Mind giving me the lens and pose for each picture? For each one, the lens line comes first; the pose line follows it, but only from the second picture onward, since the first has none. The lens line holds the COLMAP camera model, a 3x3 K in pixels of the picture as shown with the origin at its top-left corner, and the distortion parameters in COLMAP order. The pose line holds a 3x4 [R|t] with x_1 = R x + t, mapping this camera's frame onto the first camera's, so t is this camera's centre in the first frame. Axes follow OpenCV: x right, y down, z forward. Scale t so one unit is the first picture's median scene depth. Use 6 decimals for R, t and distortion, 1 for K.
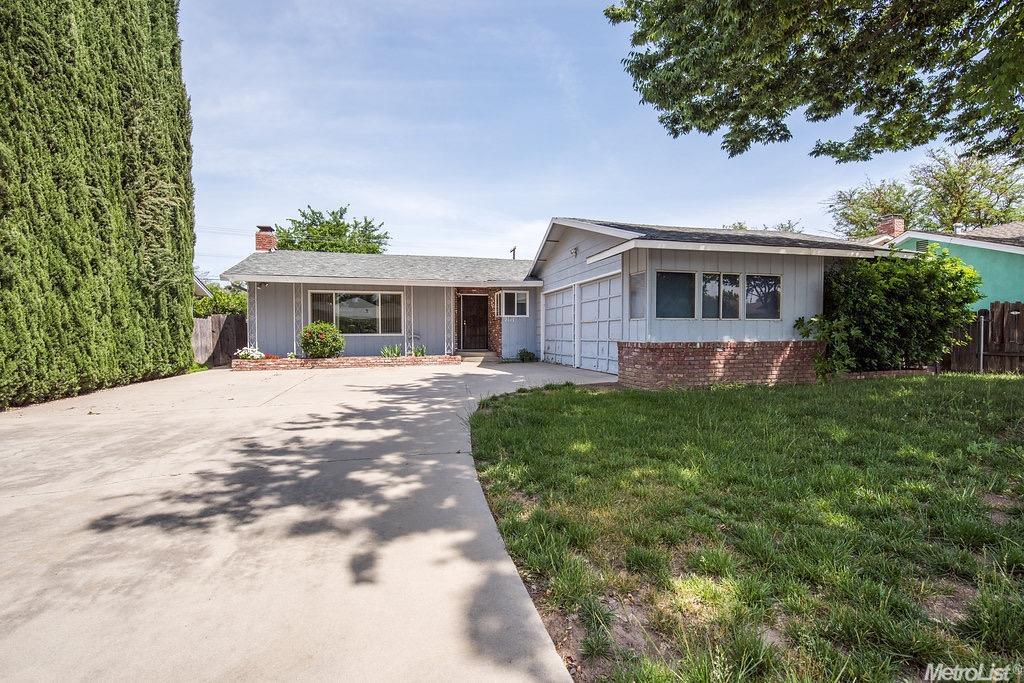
lens RADIAL K [[446.9, 0, 510.0], [0, 446.9, 342.8], [0, 0, 1]] dist [-0.001983, -0.009617]
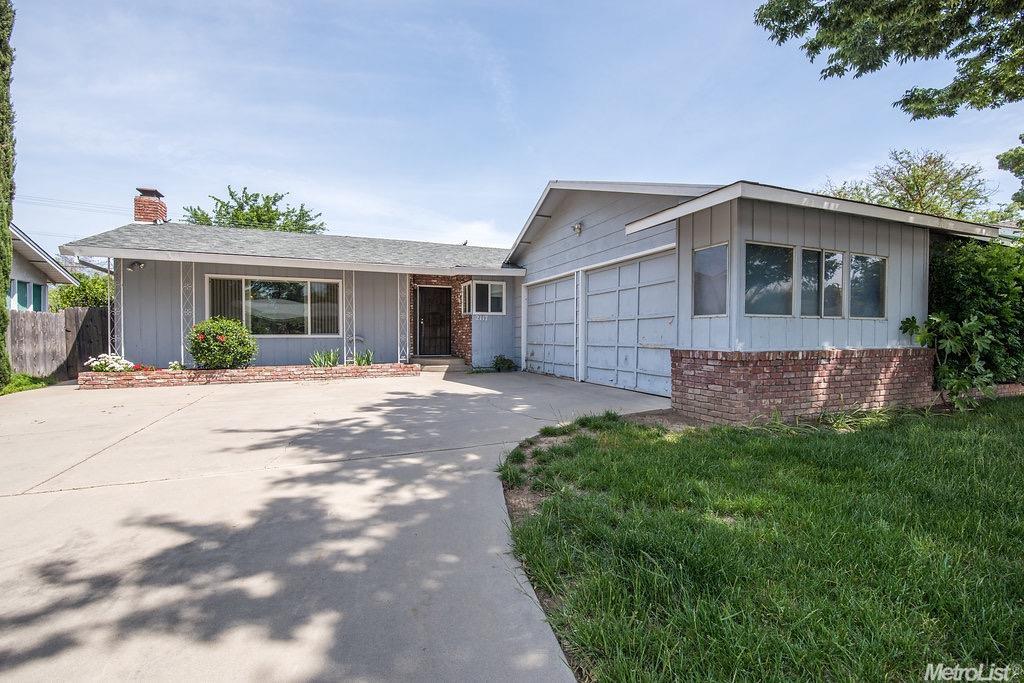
lens RADIAL K [[446.9, 0, 510.0], [0, 446.9, 342.8], [0, 0, 1]] dist [-0.001983, -0.009617]
pose [[0.991437, 0.002619, 0.130559, -0.062517], [-0.002318, 0.999994, -0.002456, -0.006750], [-0.130564, 0.002133, 0.991438, 0.244346]]
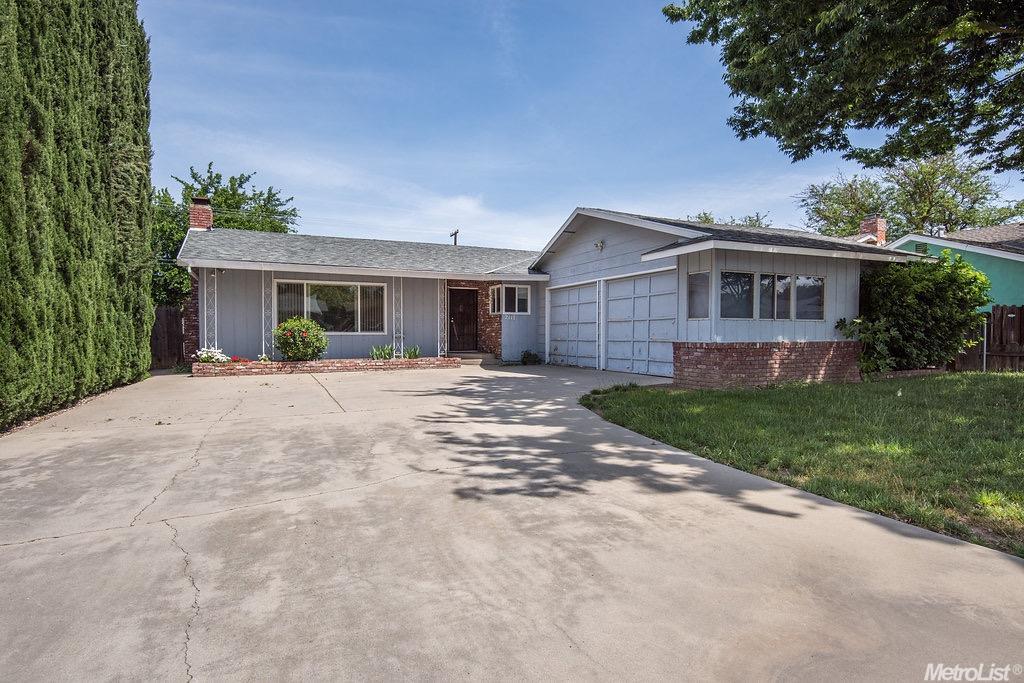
lens RADIAL K [[538.6, 0, 508.4], [0, 538.6, 340.3], [0, 0, 1]] dist [0.003927, -0.001596]
pose [[0.985957, 0.002499, 0.166979, -0.211238], [-0.001342, 0.999974, -0.007038, 0.002059], [-0.166993, 0.006715, 0.985935, -0.066766]]
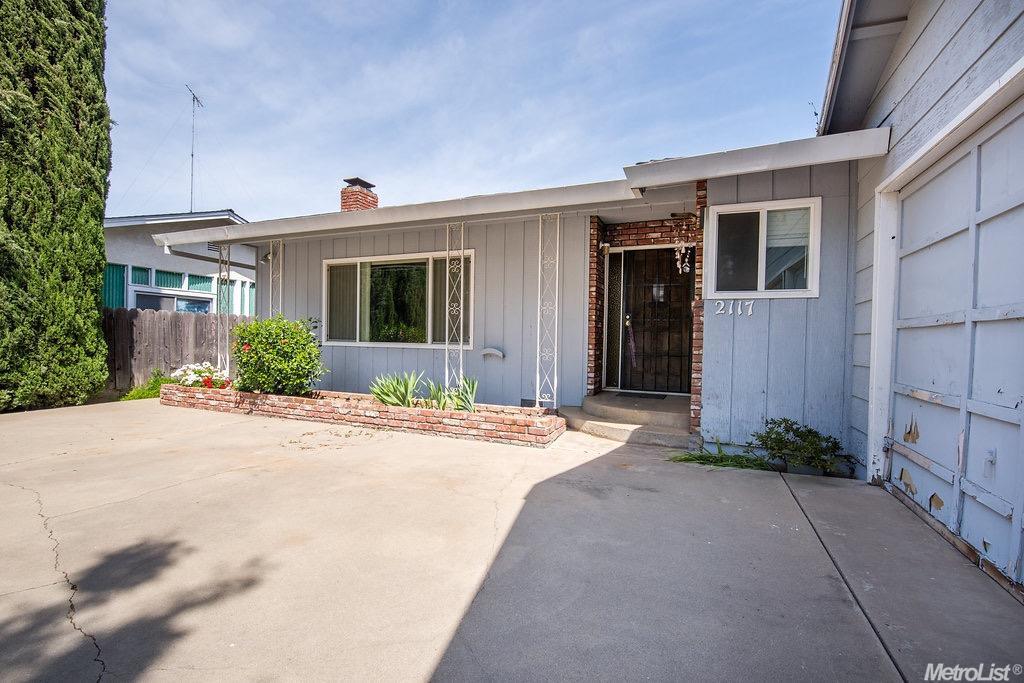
lens RADIAL K [[446.9, 0, 510.0], [0, 446.9, 342.8], [0, 0, 1]] dist [-0.001983, -0.009617]
pose [[0.794658, 0.025709, -0.606513, 0.067344], [-0.034018, 0.999419, -0.002208, -0.027221], [0.606104, 0.022387, 0.795071, 0.790790]]
